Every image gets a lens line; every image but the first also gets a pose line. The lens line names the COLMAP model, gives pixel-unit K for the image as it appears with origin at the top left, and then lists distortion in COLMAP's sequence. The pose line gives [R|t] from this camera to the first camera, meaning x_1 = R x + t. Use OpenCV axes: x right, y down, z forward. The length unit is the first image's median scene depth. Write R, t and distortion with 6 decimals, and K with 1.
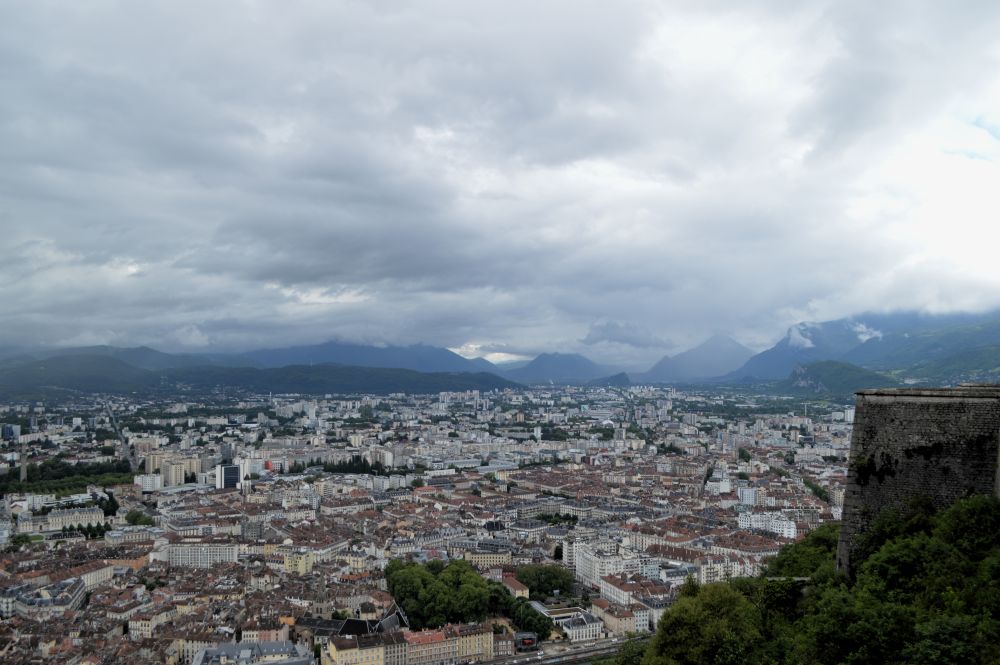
lens RADIAL K [[803.7, 0, 498.9], [0, 803.7, 333.8], [0, 0, 1]] dist [-0.075438, 0.002765]
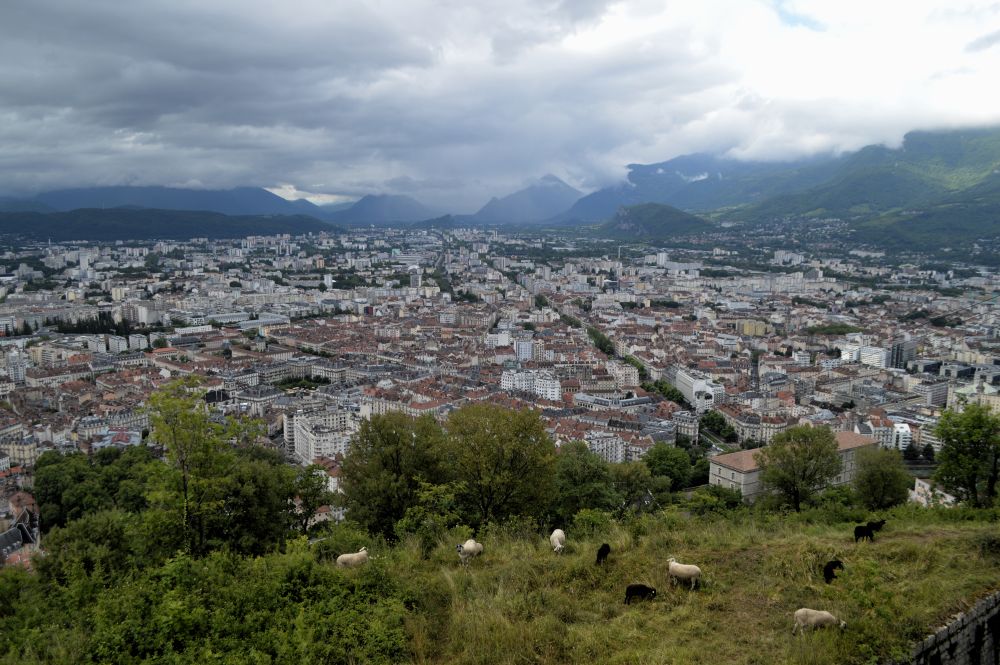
lens RADIAL K [[803.7, 0, 501.9], [0, 803.7, 334.2], [0, 0, 1]] dist [-0.075438, 0.002765]
pose [[0.981352, -0.027962, 0.190173, 0.082344], [-0.009556, 0.981043, 0.193556, 0.005733], [-0.191980, -0.191764, 0.962481, 0.087087]]
